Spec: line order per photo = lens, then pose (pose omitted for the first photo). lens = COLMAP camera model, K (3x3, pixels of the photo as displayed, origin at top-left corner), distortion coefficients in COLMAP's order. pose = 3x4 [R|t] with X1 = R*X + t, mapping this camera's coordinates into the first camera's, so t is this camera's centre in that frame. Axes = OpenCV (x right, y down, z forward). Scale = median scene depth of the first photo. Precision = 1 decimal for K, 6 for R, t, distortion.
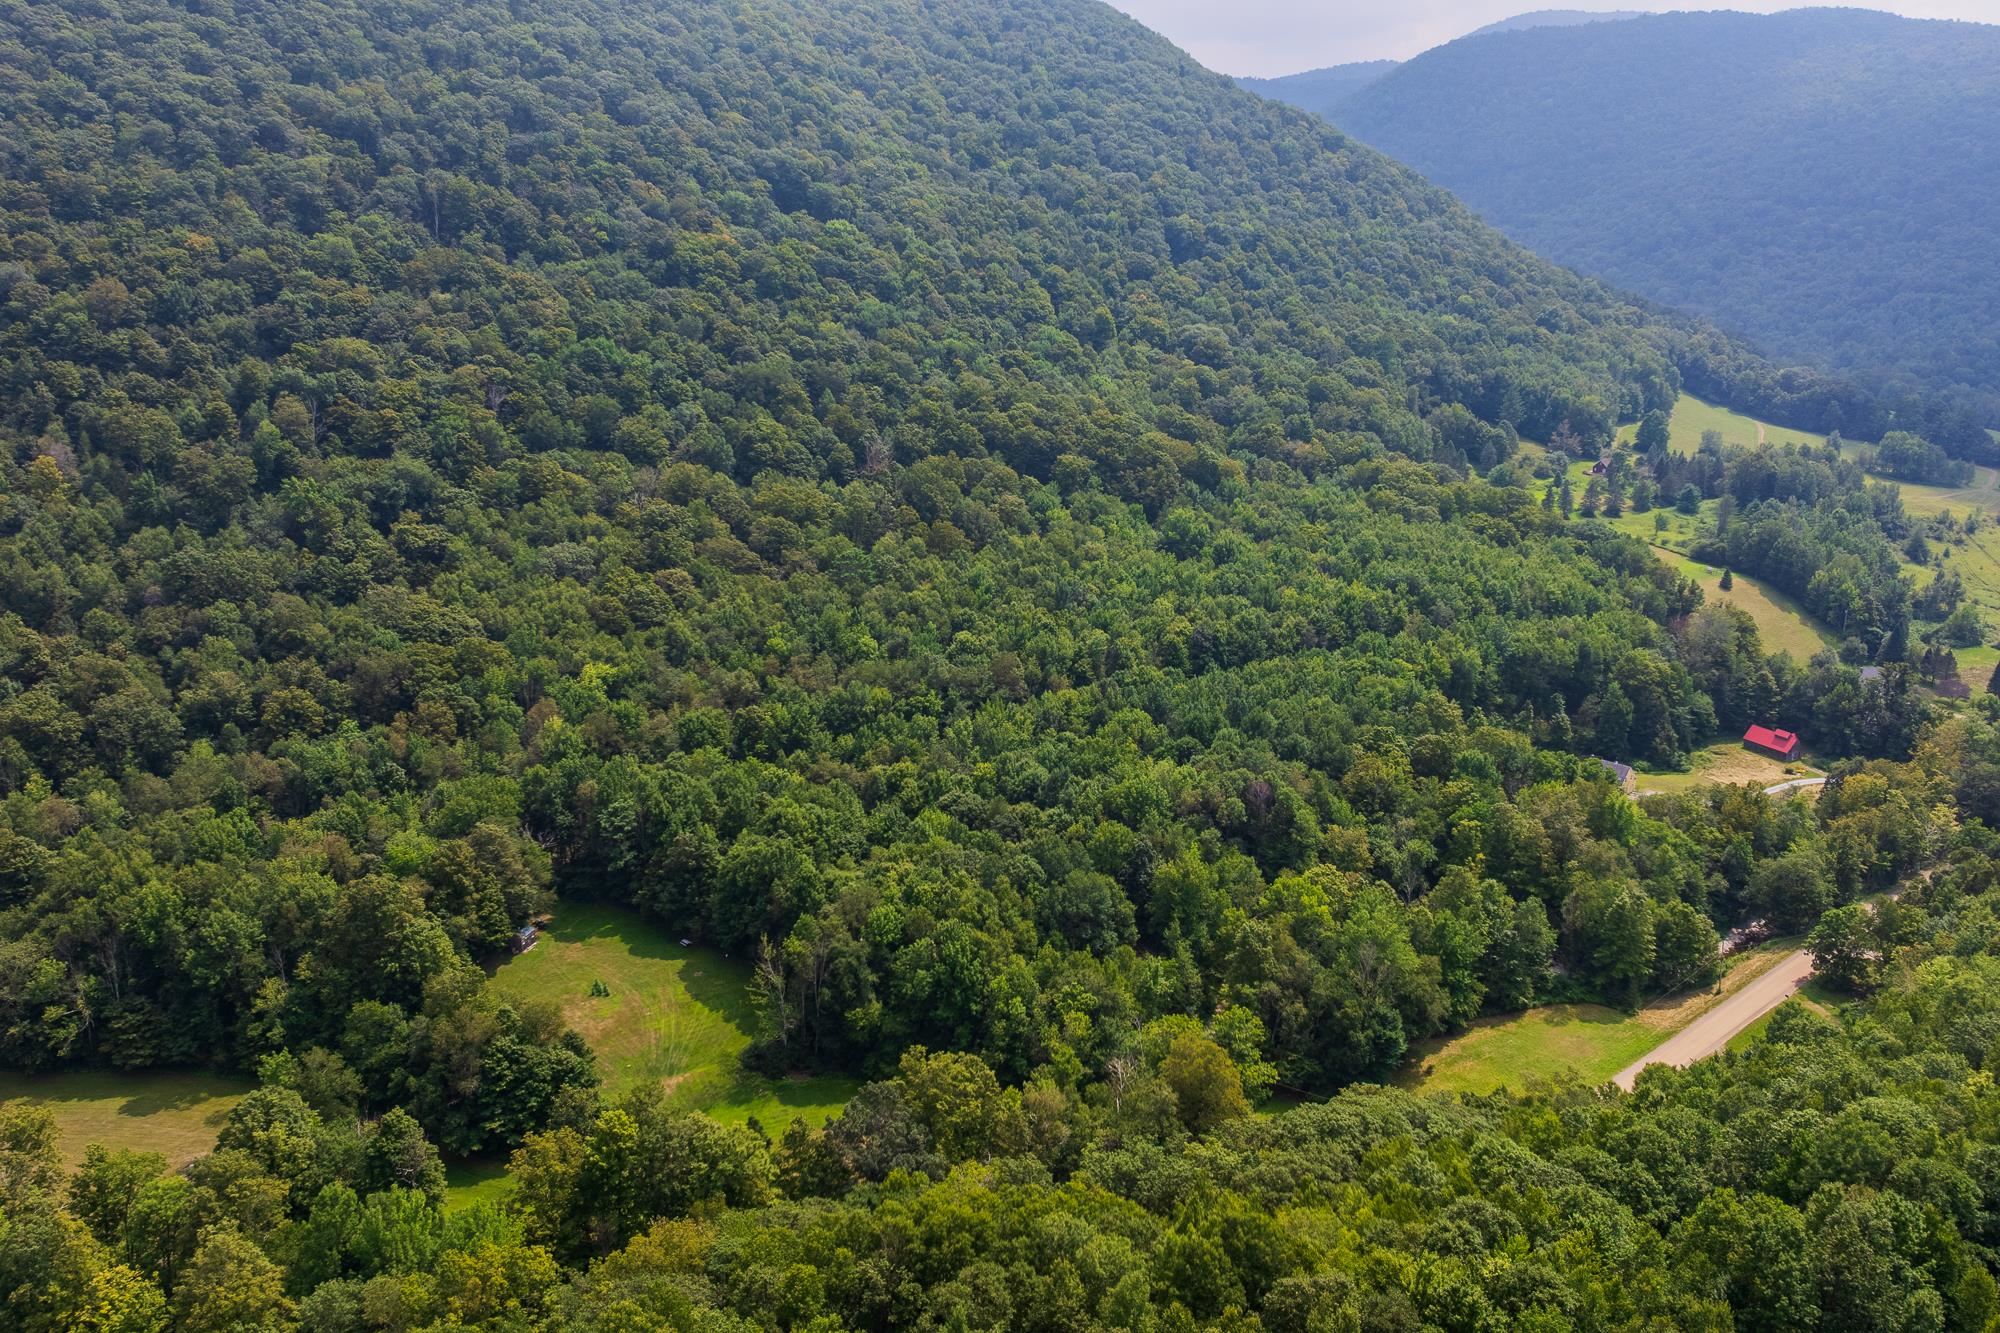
lens RADIAL K [[1705.3, 0, 1000.0], [0, 1705.3, 666.5], [0, 0, 1]] dist [-0.000498, -0.049139]
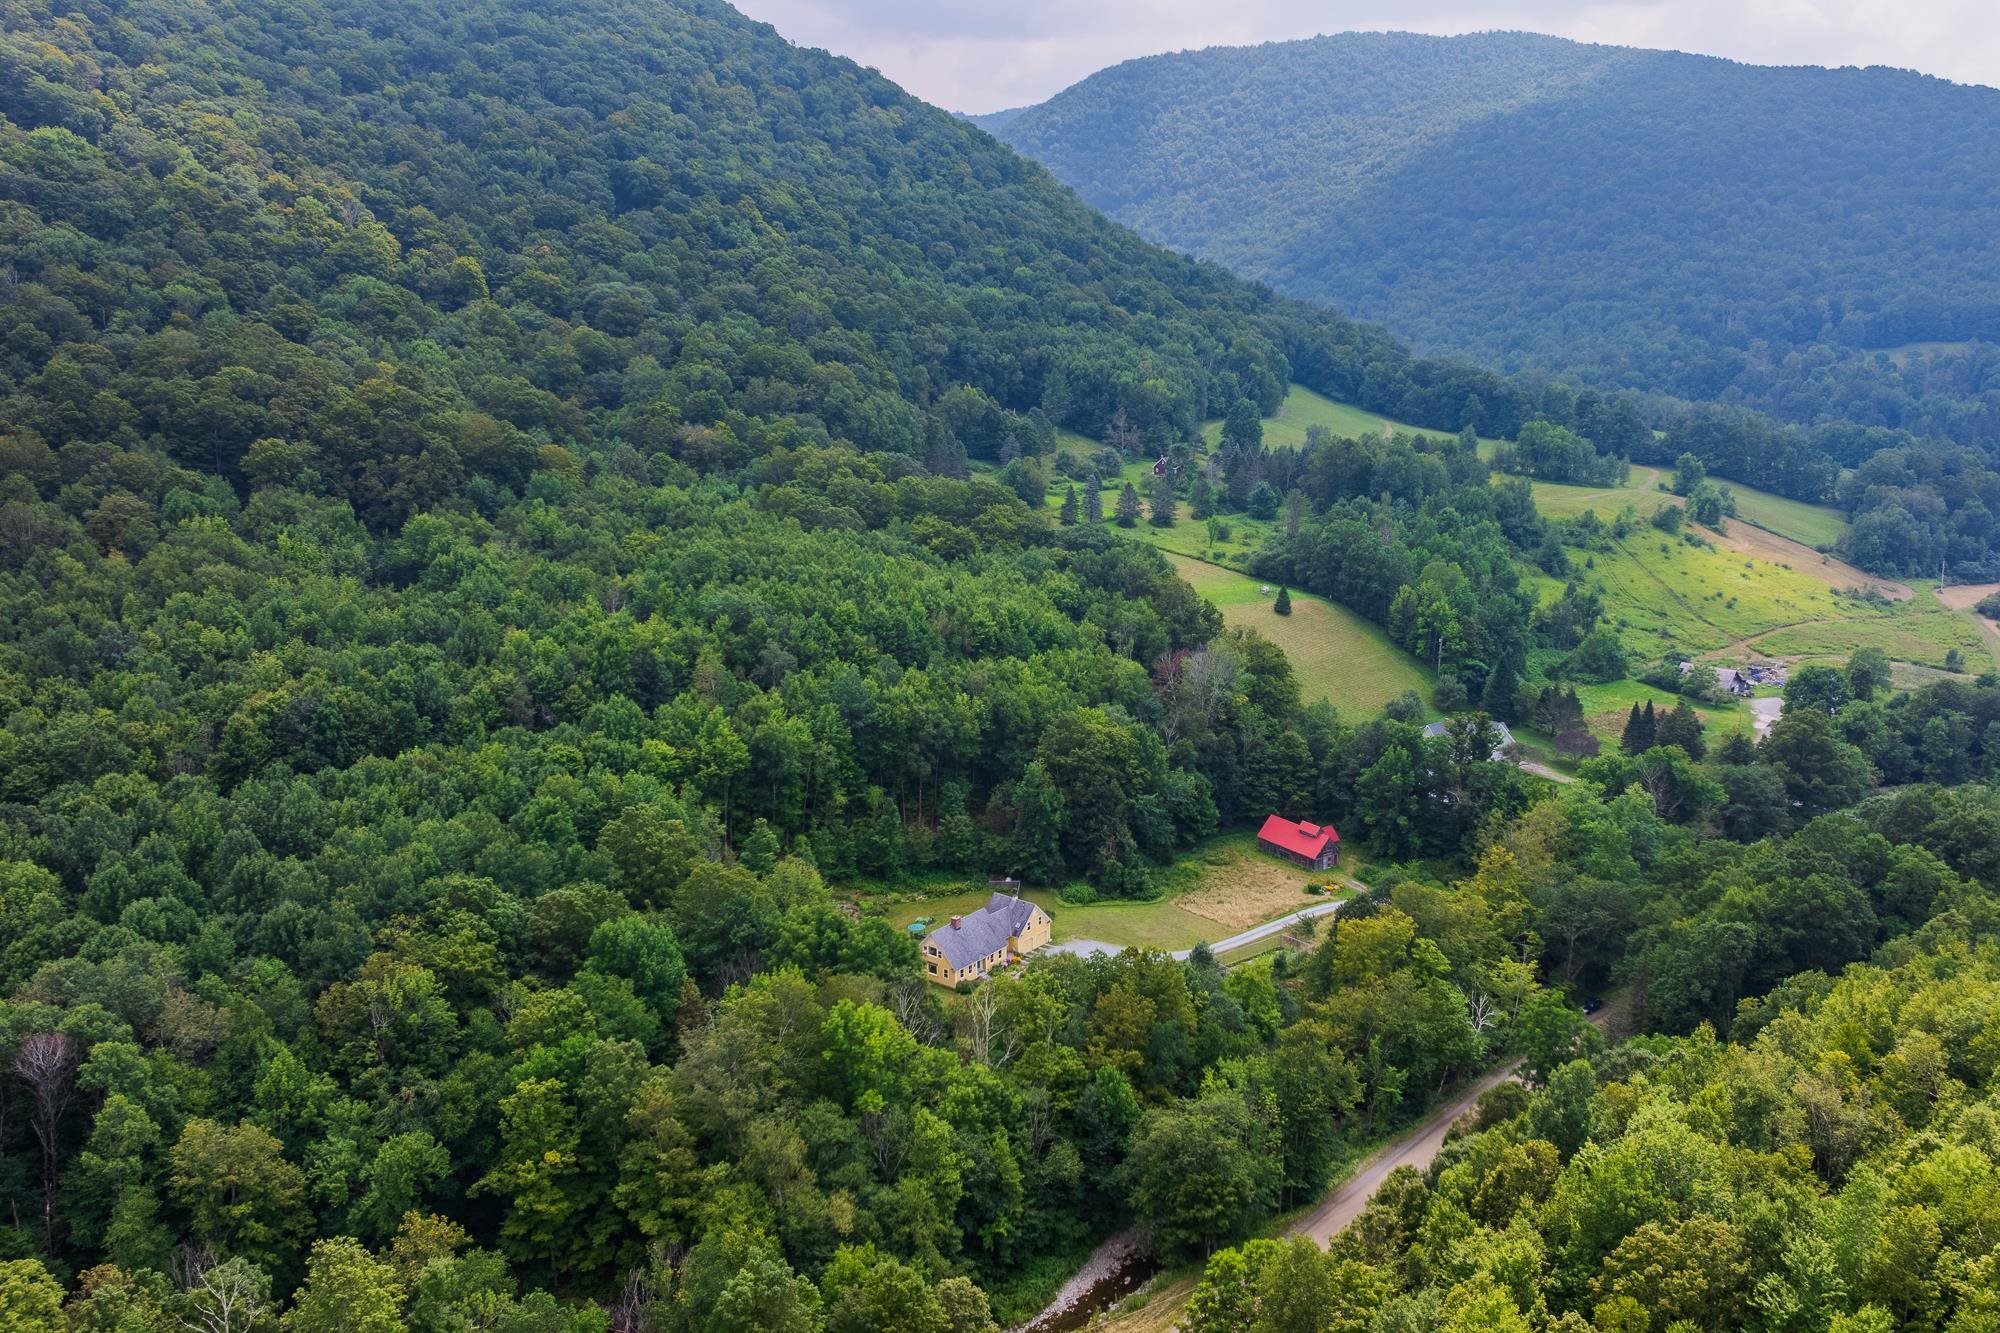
lens RADIAL K [[1705.3, 0, 1000.0], [0, 1705.3, 666.5], [0, 0, 1]] dist [-0.000498, -0.049139]
pose [[0.990124, -0.034545, 0.135874, 0.180945], [0.039414, 0.998668, -0.033312, -0.003560], [-0.134542, 0.038339, 0.990166, 0.260255]]
